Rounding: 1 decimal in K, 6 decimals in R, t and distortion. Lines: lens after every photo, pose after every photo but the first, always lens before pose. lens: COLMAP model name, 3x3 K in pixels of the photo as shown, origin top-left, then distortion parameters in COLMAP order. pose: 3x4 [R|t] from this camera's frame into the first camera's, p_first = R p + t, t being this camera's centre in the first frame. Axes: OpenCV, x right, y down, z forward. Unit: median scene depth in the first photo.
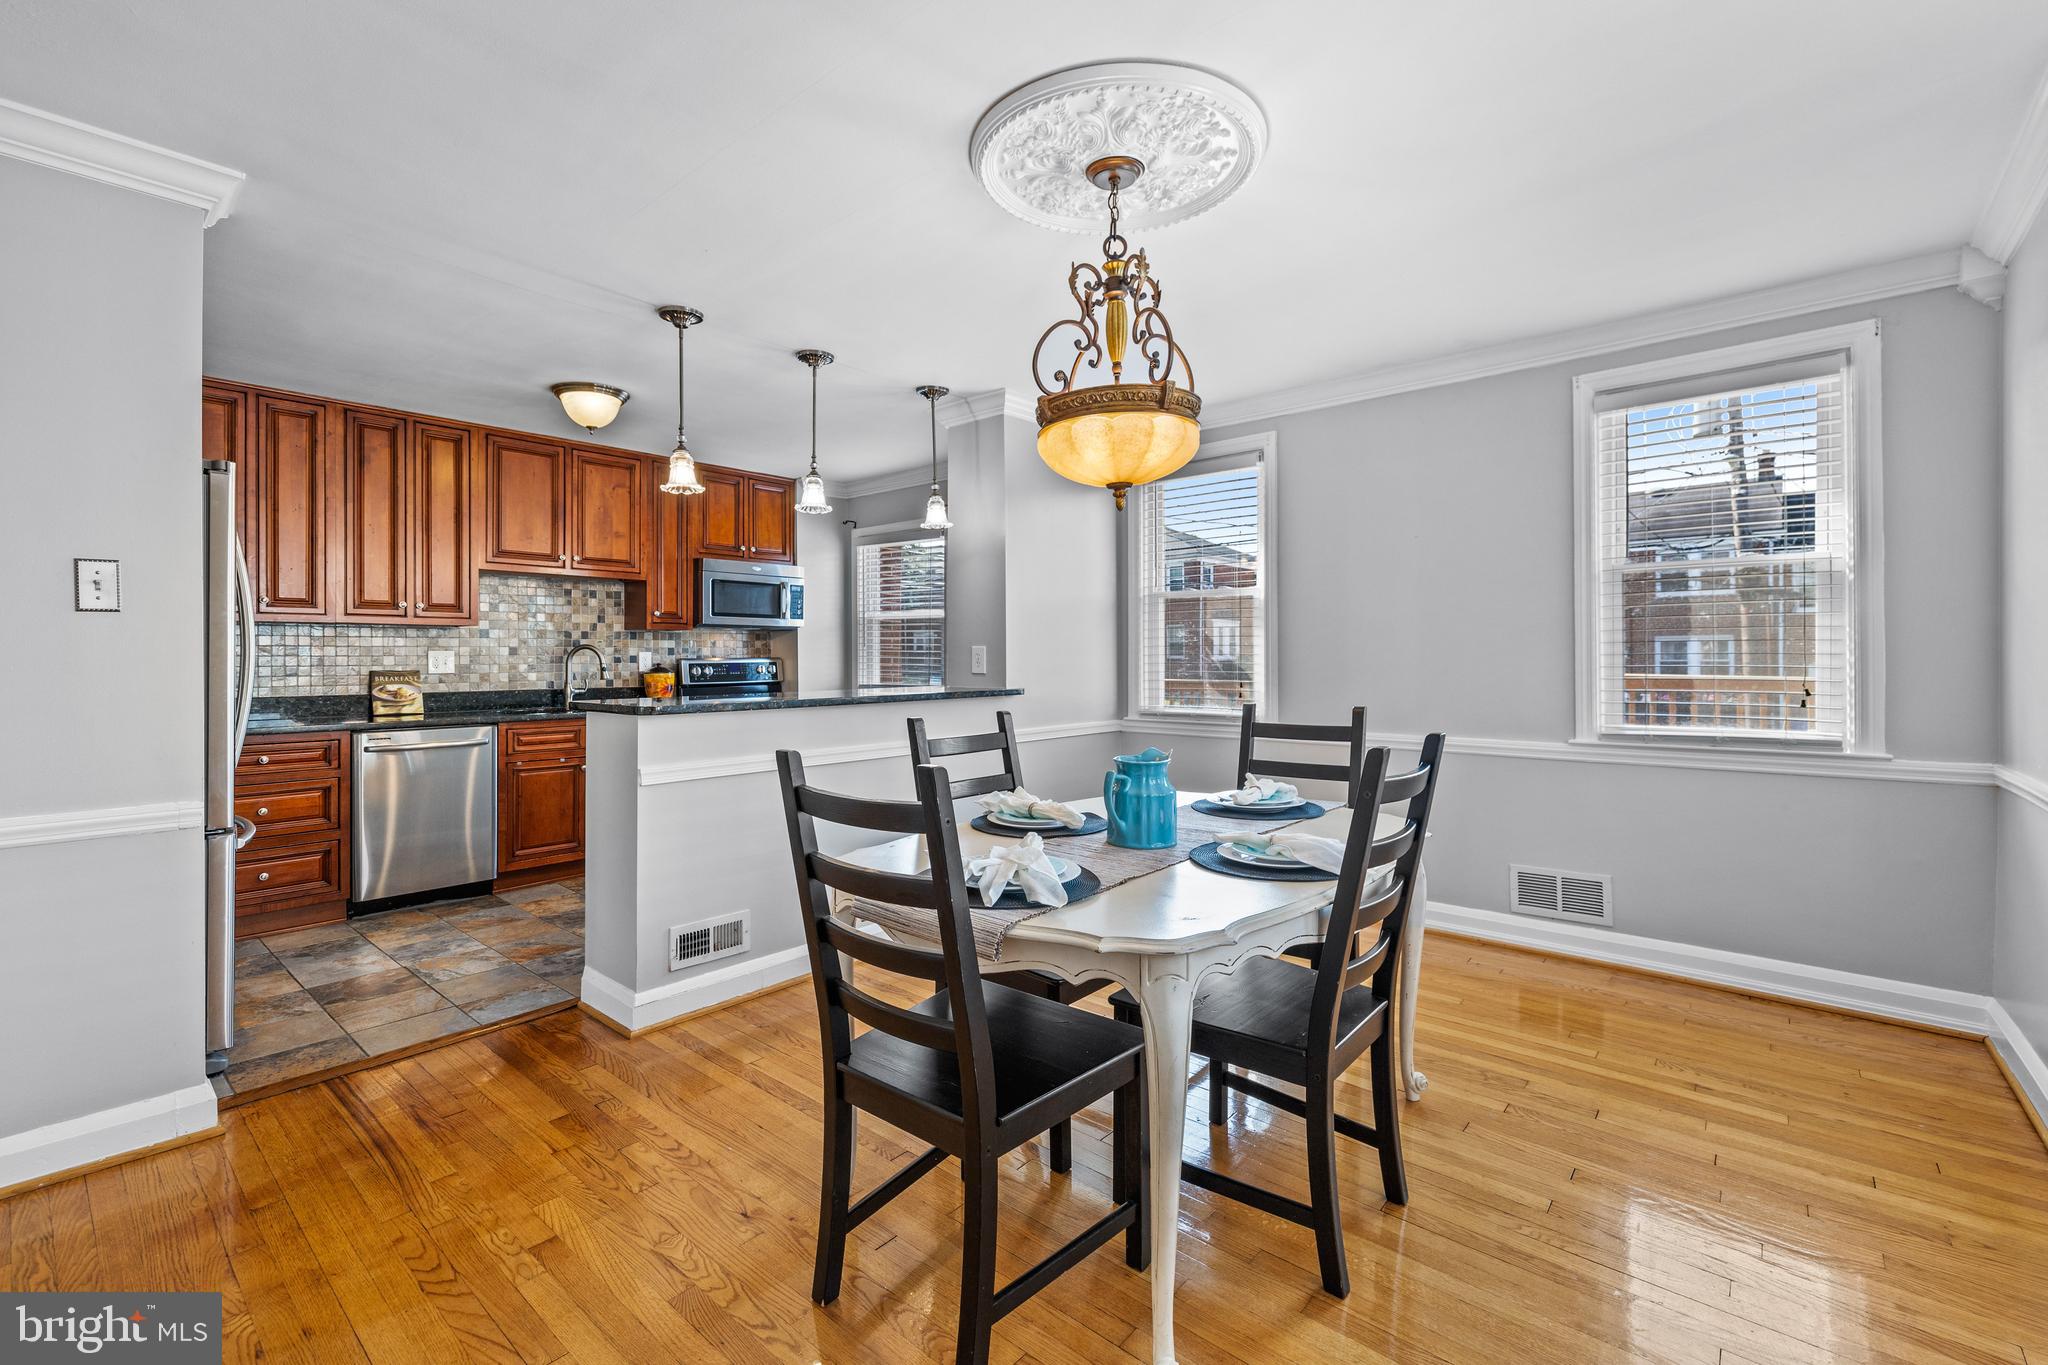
lens RADIAL K [[879.5, 0, 1000.6], [0, 879.5, 660.5], [0, 0, 1]] dist [0.002928, 0.000263]
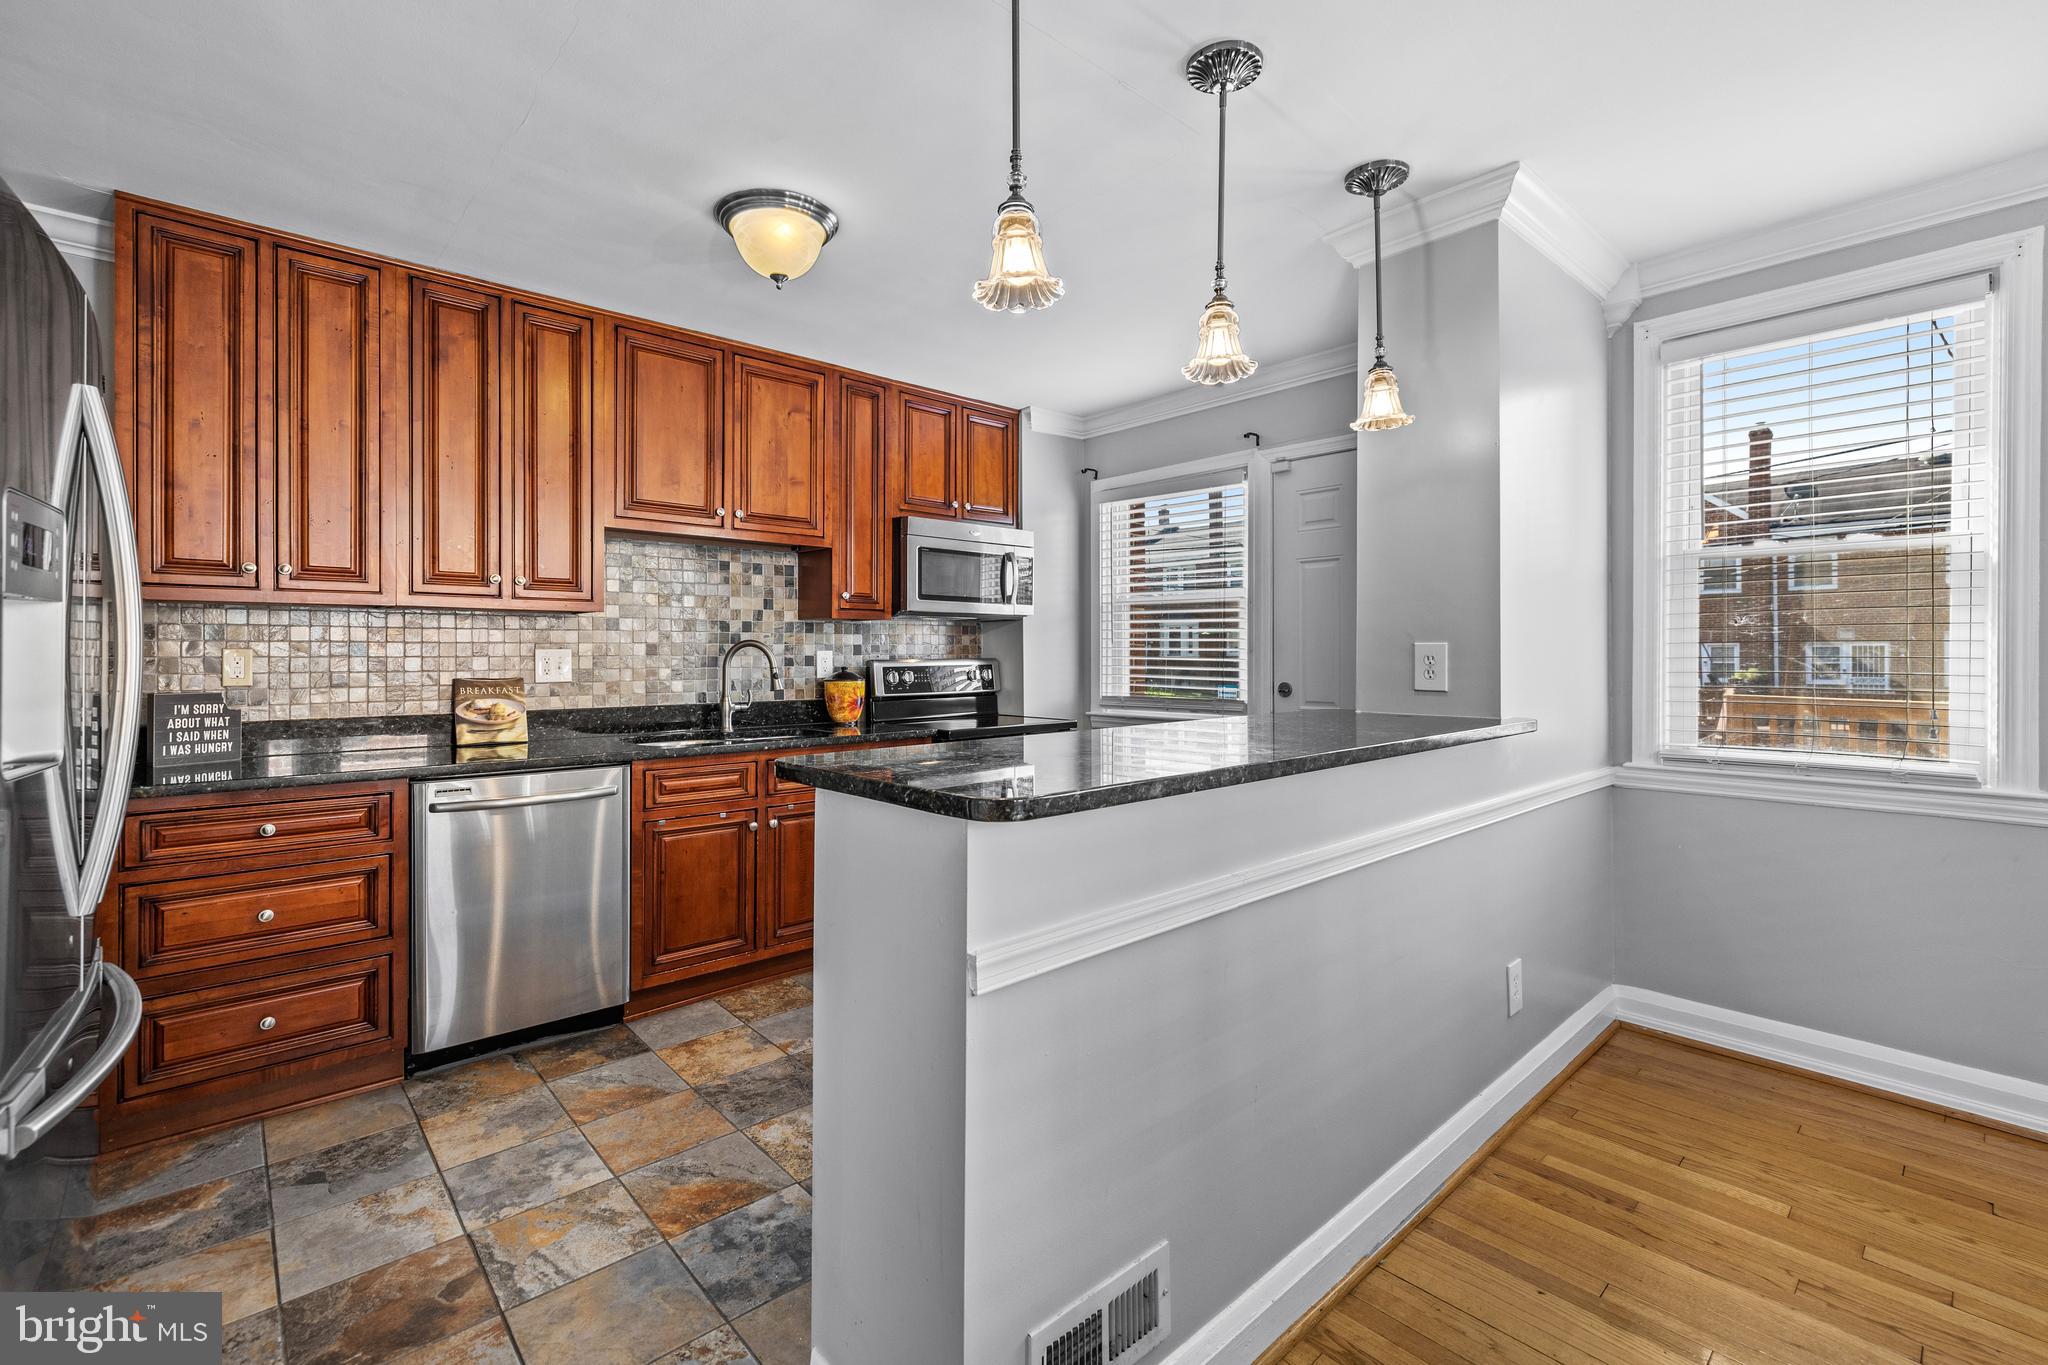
lens RADIAL K [[879.5, 0, 994.4], [0, 879.5, 660.5], [0, 0, 1]] dist [0.002928, 0.000263]
pose [[0.991995, 0.002727, -0.126249, -0.218795], [-0.002351, 0.999992, 0.003126, -0.005392], [0.126257, -0.002804, 0.991994, 0.381947]]
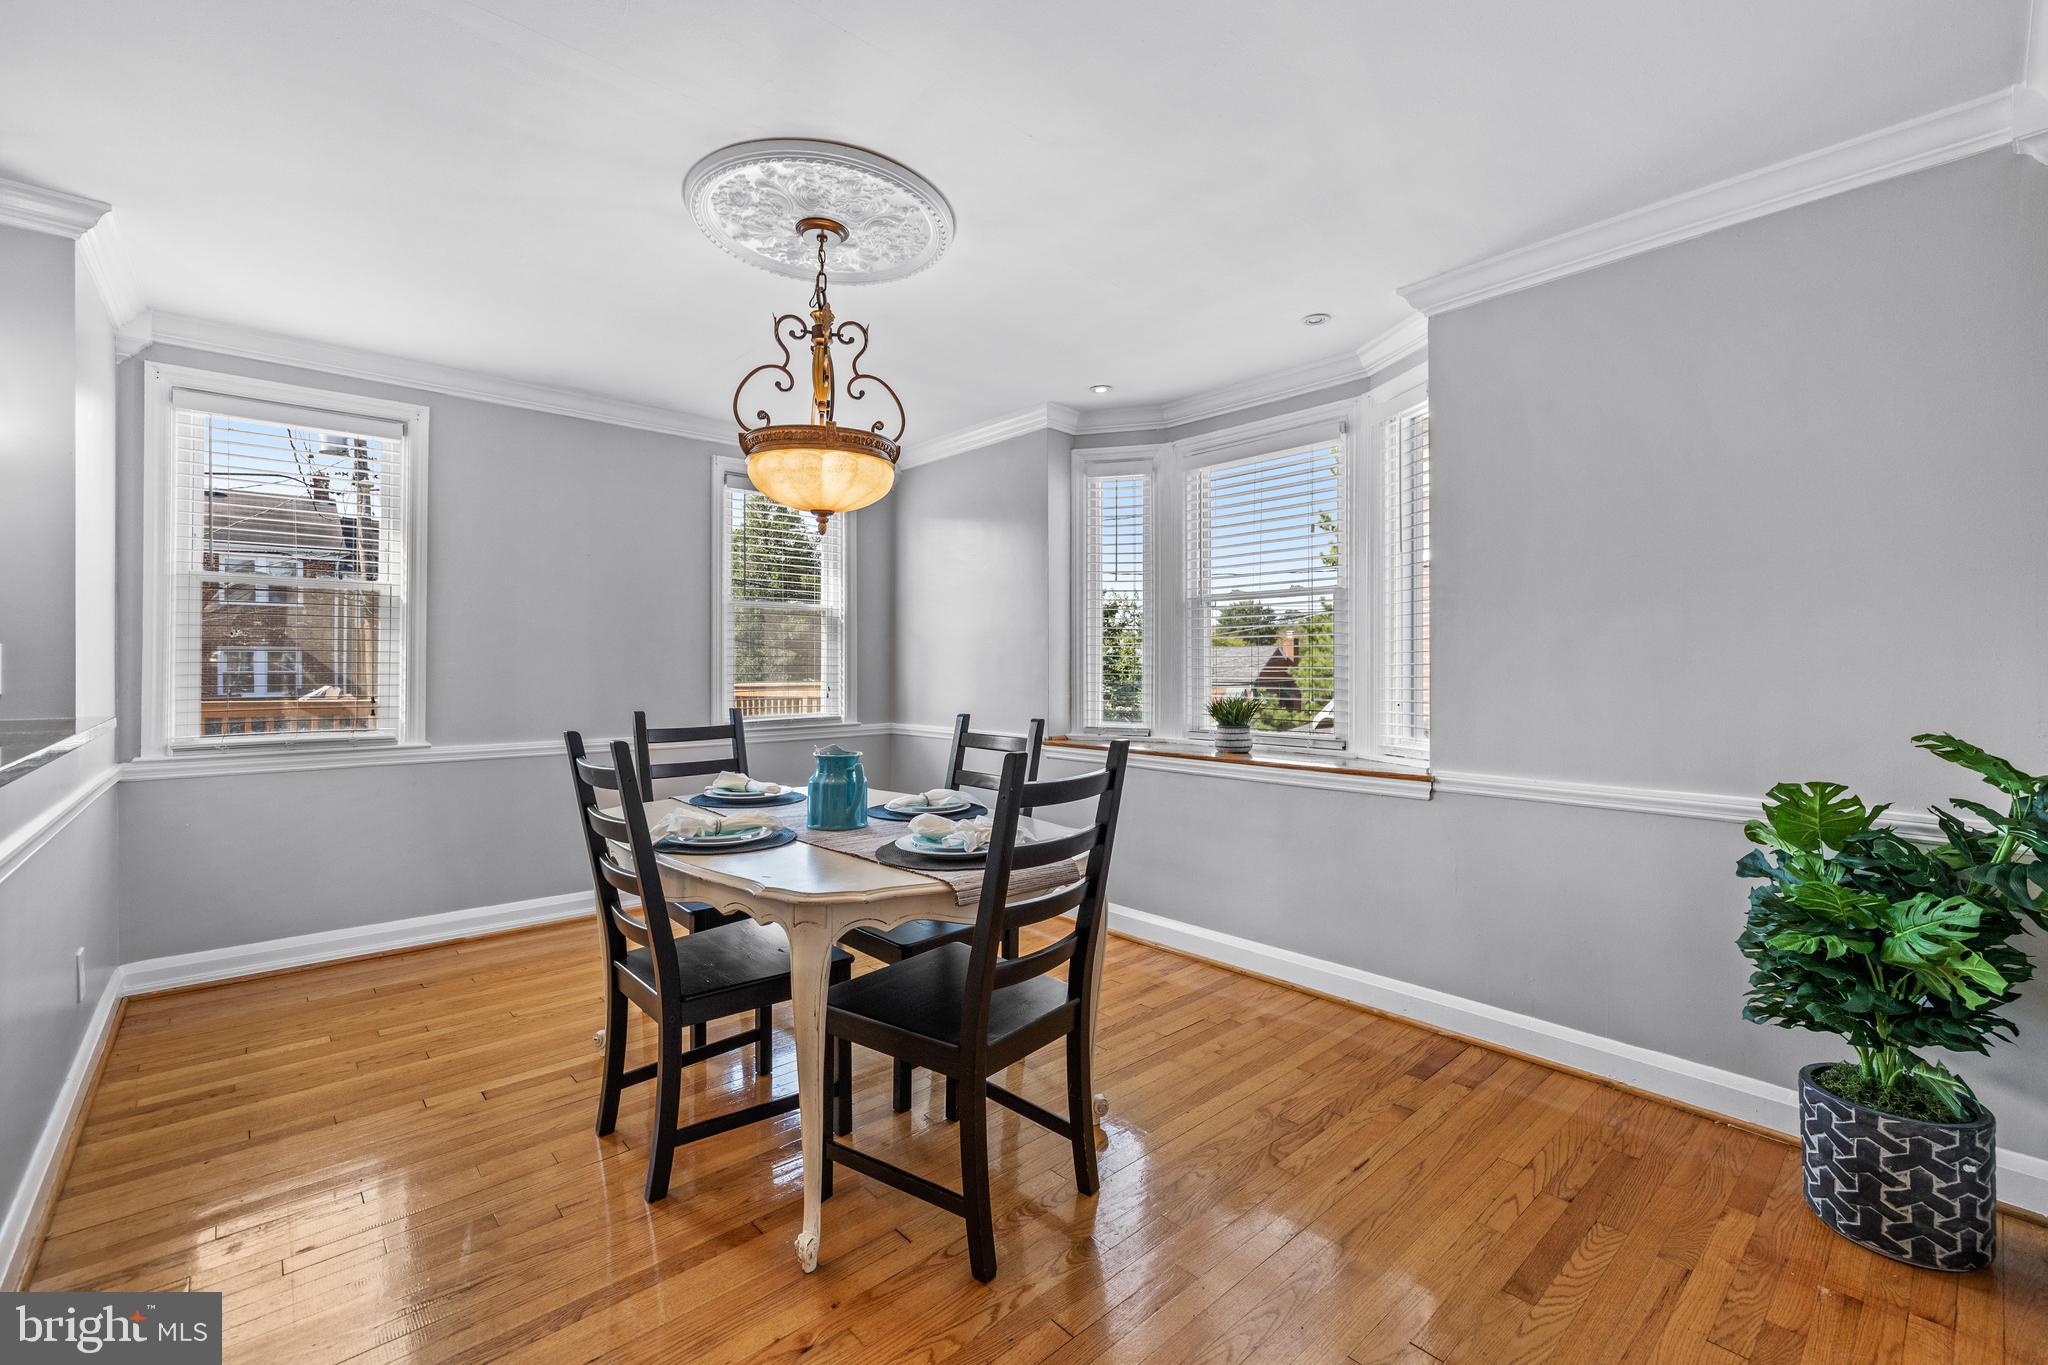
lens RADIAL K [[879.5, 0, 1015.0], [0, 879.5, 656.1], [0, 0, 1]] dist [0.002928, 0.000263]
pose [[0.124191, 0.016126, 0.992127, -0.452285], [0.000738, 0.999866, -0.016344, 0.000692], [-0.992258, 0.002762, 0.124162, 0.293754]]
